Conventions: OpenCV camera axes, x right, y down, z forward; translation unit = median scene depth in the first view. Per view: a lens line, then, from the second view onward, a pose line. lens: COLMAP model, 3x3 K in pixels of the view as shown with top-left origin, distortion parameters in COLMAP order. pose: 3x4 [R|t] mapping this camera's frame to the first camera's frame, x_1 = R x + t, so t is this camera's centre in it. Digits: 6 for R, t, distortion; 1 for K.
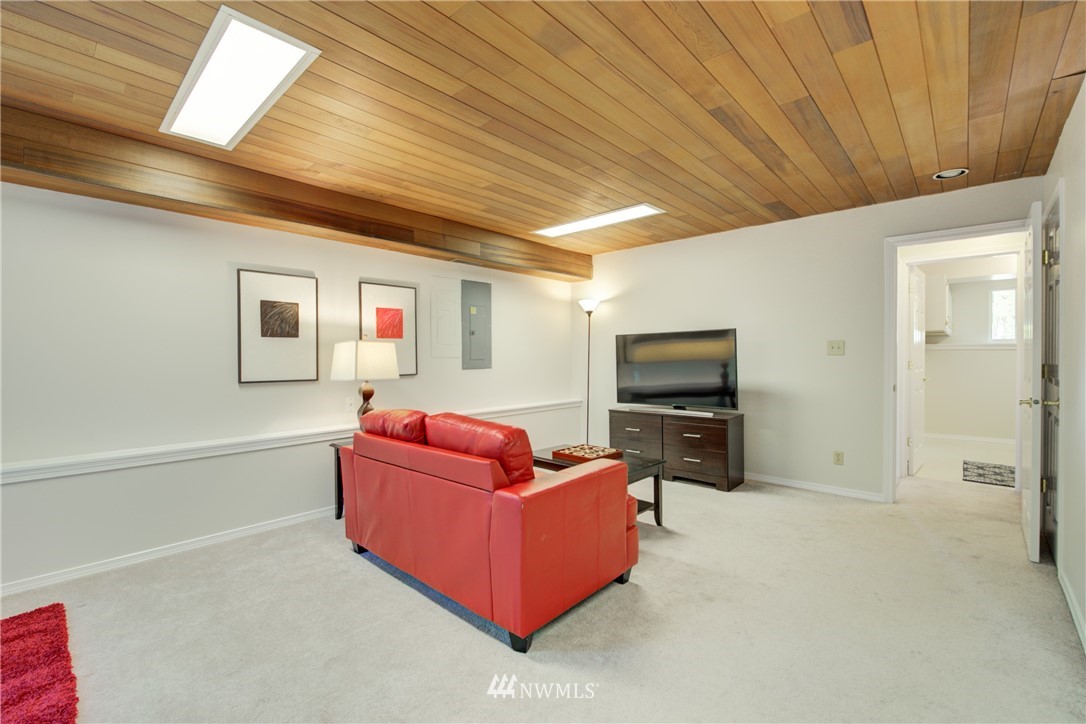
lens RADIAL K [[472.4, 0, 543.0], [0, 472.4, 362.0], [0, 0, 1]] dist [-0.014828, -0.000050]
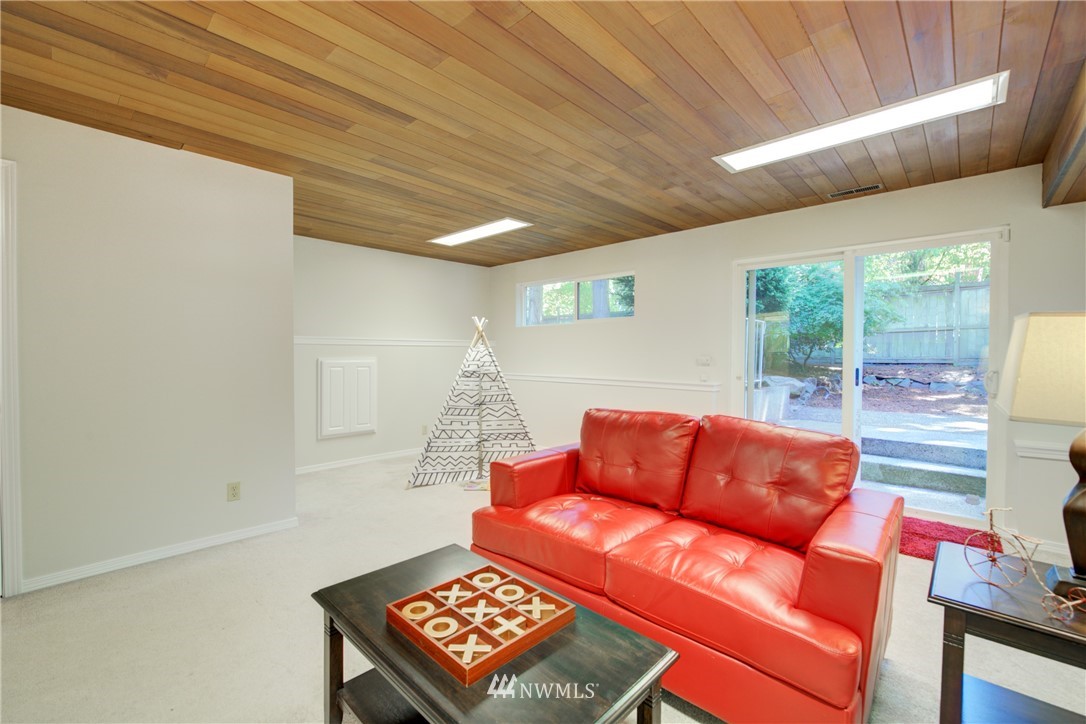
lens RADIAL K [[472.4, 0, 543.0], [0, 472.4, 362.0], [0, 0, 1]] dist [-0.014828, -0.000050]
pose [[-0.999757, 0.005592, 0.021313, 0.032322], [0.006318, 0.999397, 0.034150, -0.027304], [-0.021109, 0.034277, -0.999189, 1.371087]]
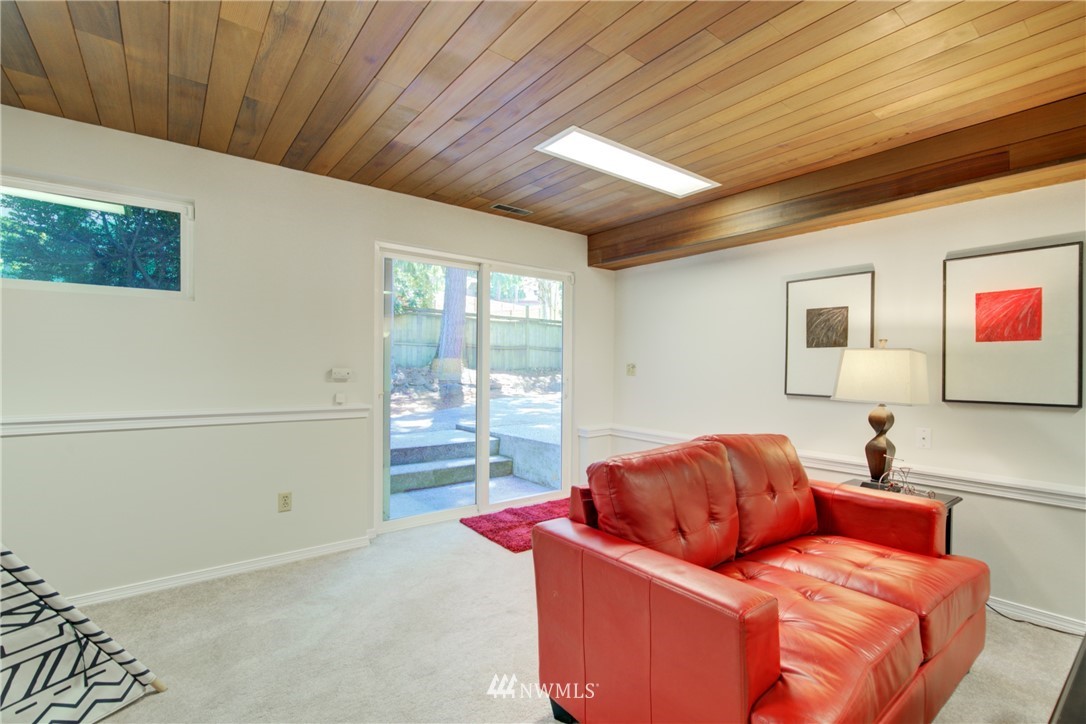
lens RADIAL K [[492.0, 0, 542.6], [0, 492.0, 373.6], [0, 0, 1]] dist [0.002395, 0.000309]
pose [[-0.176788, 0.022546, -0.983991, 0.459999], [-0.018372, 0.999488, 0.026202, -0.017023], [0.984077, 0.022710, -0.176284, 0.627104]]
